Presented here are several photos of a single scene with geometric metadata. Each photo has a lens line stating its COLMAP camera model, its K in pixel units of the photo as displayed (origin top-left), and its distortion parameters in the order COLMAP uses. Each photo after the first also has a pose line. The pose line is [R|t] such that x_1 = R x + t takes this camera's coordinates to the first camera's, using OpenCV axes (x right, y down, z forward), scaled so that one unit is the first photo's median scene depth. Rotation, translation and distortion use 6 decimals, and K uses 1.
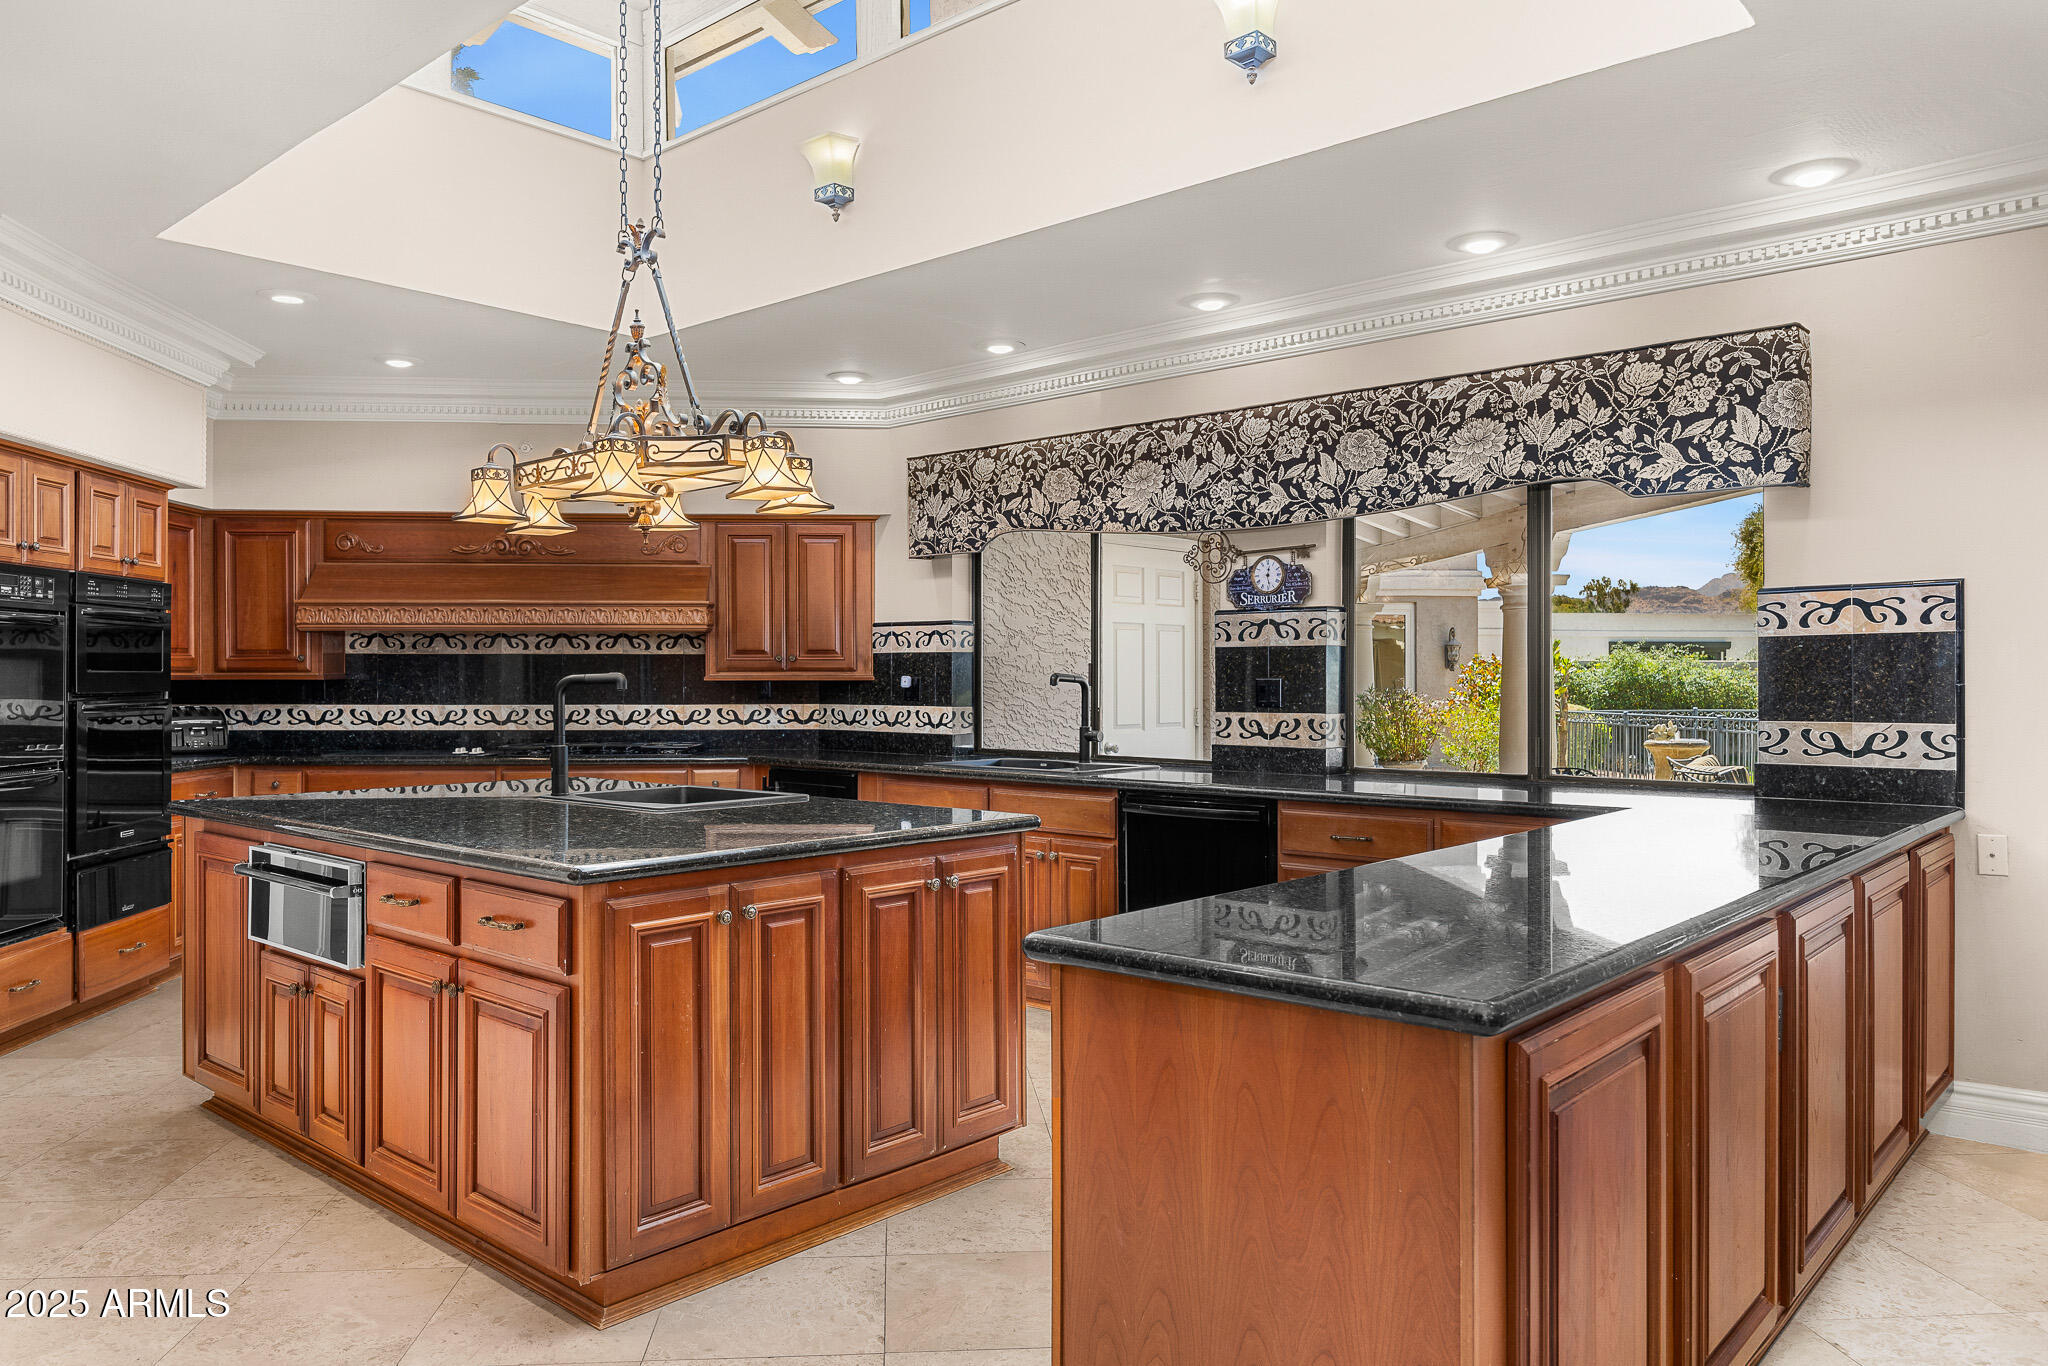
lens RADIAL K [[1372.6, 0, 1014.0], [0, 1372.6, 673.0], [0, 0, 1]] dist [0.011472, 0.000261]
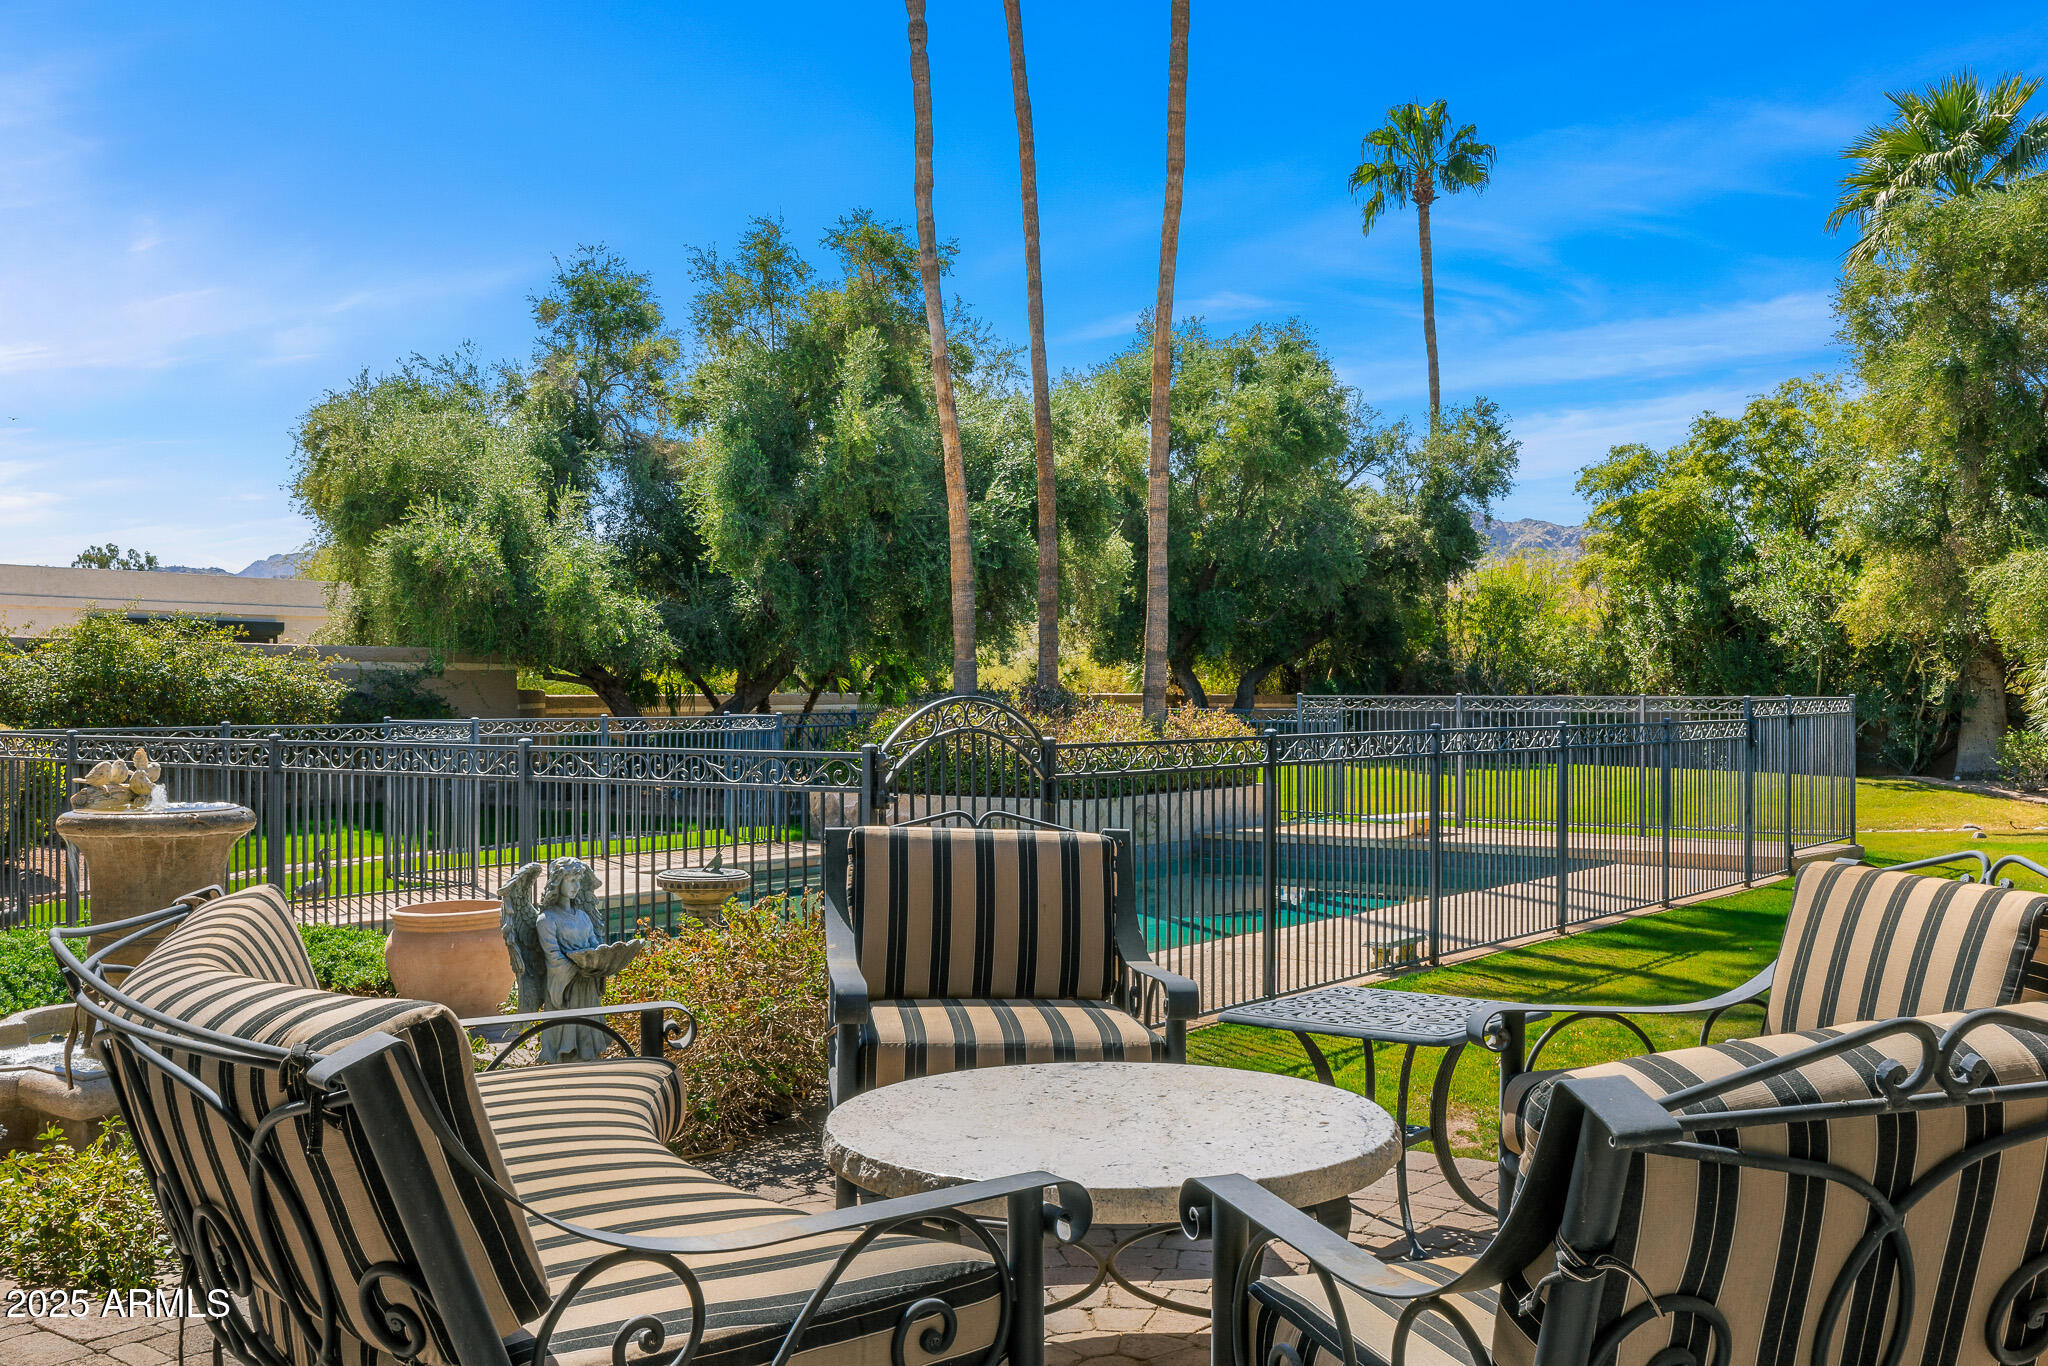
lens RADIAL K [[1968.9, 0, 1021.0], [0, 1968.9, 678.3], [0, 0, 1]] dist [0.001000, 0.000000]
pose [[0.667827, 0.004201, 0.744305, 0.742328], [-0.001863, 0.999990, -0.003973, 0.051173], [-0.744314, 0.001267, 0.667828, 1.461103]]
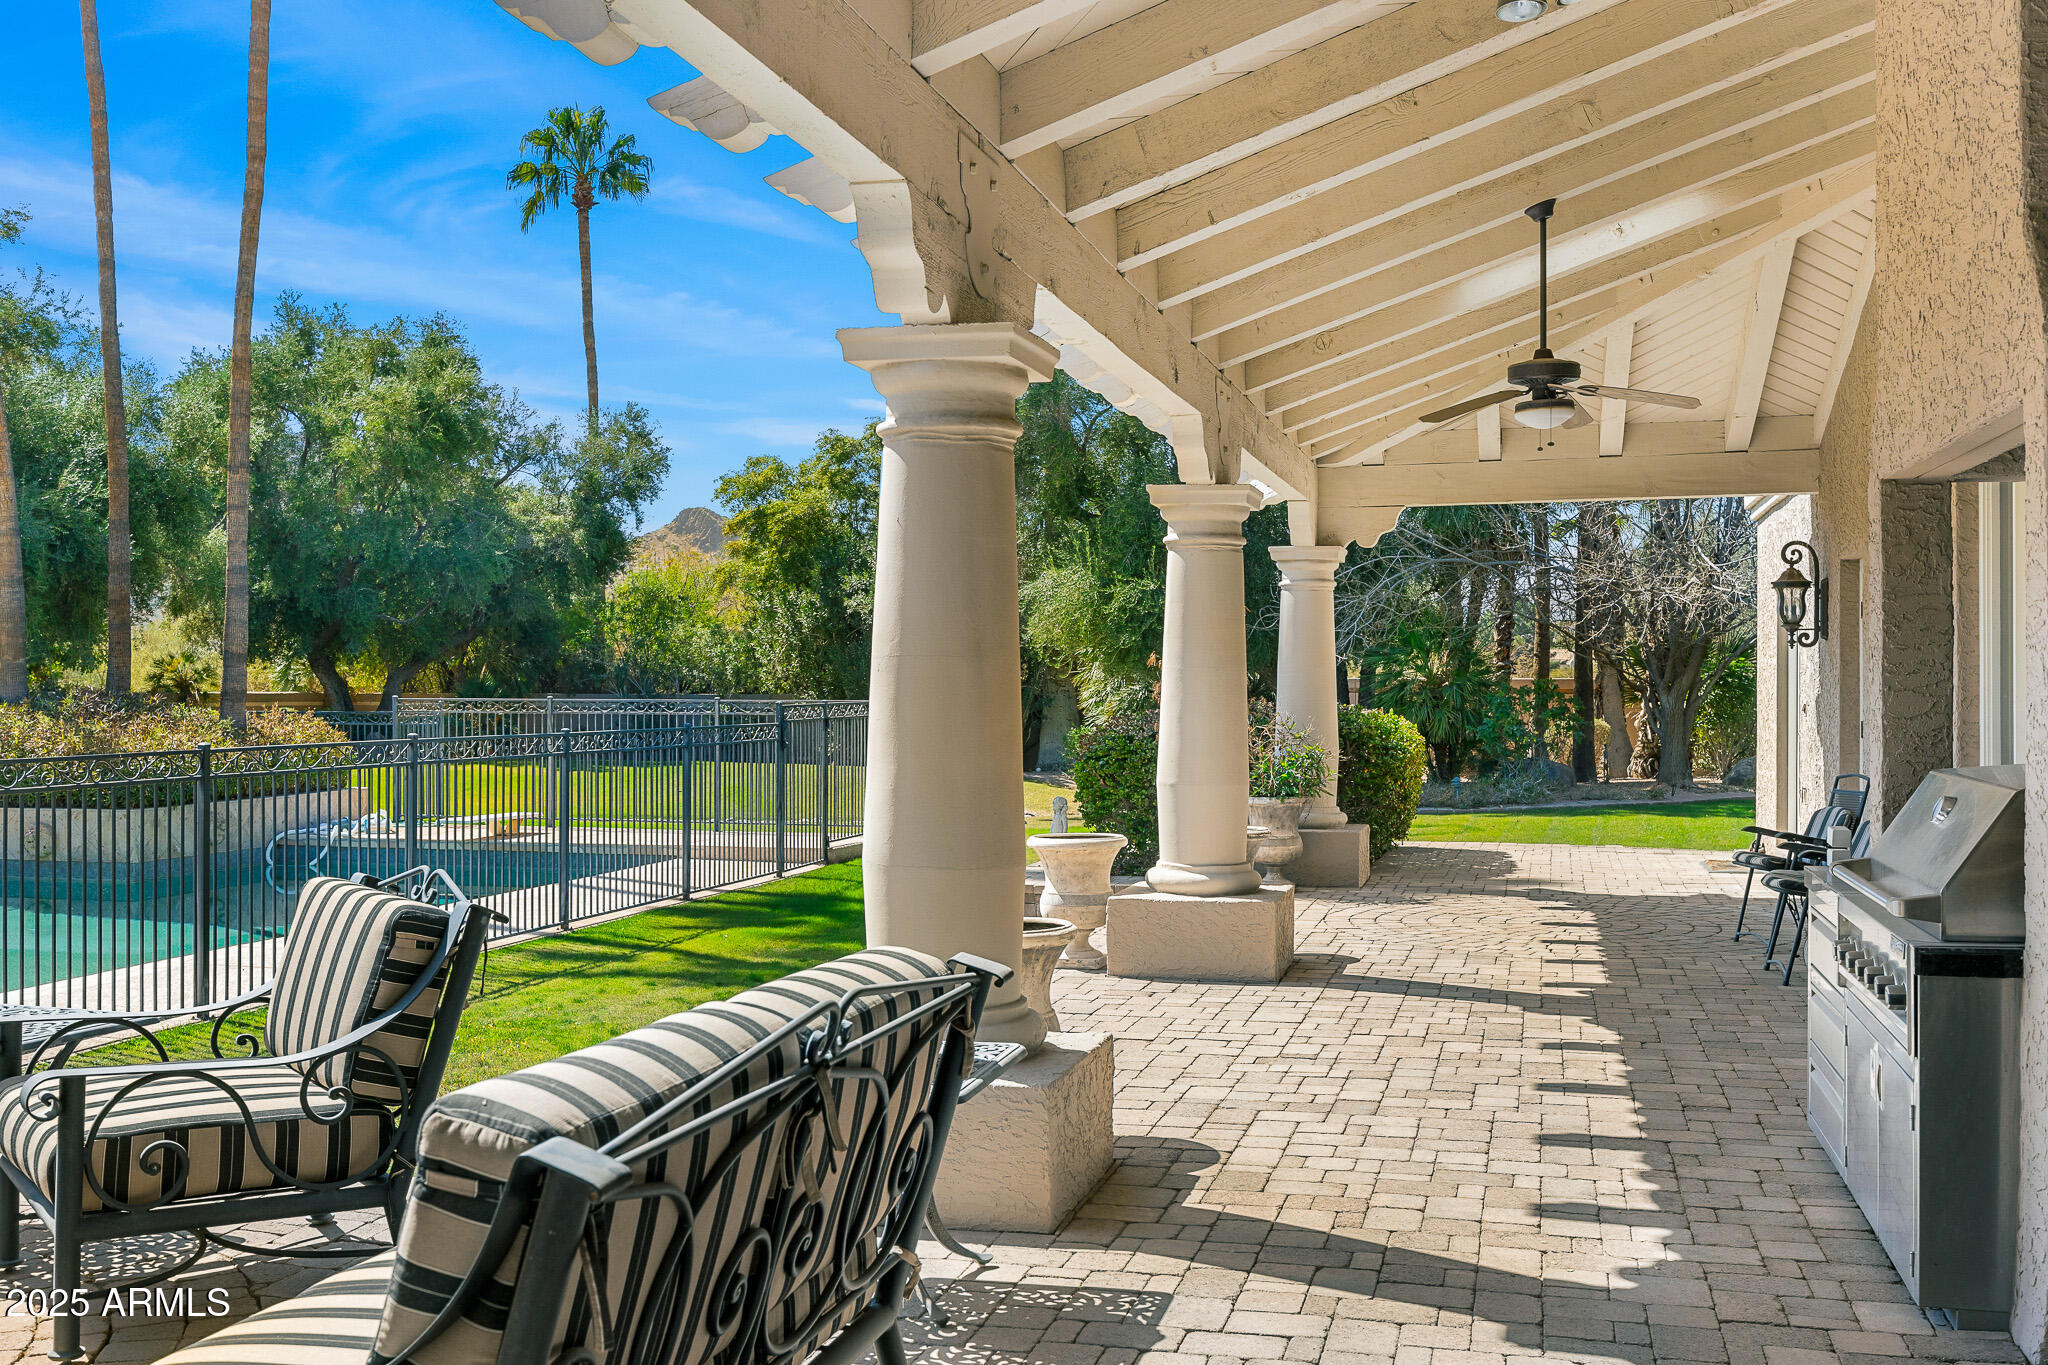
lens RADIAL K [[1968.9, 0, 1016.8], [0, 1968.9, 678.7], [0, 0, 1]] dist [0.001000, 0.000000]
pose [[0.340804, 0.002755, 0.940130, 0.789743], [-0.003893, 0.999991, -0.001519, 0.027224], [-0.940126, -0.003143, 0.340812, 1.116539]]
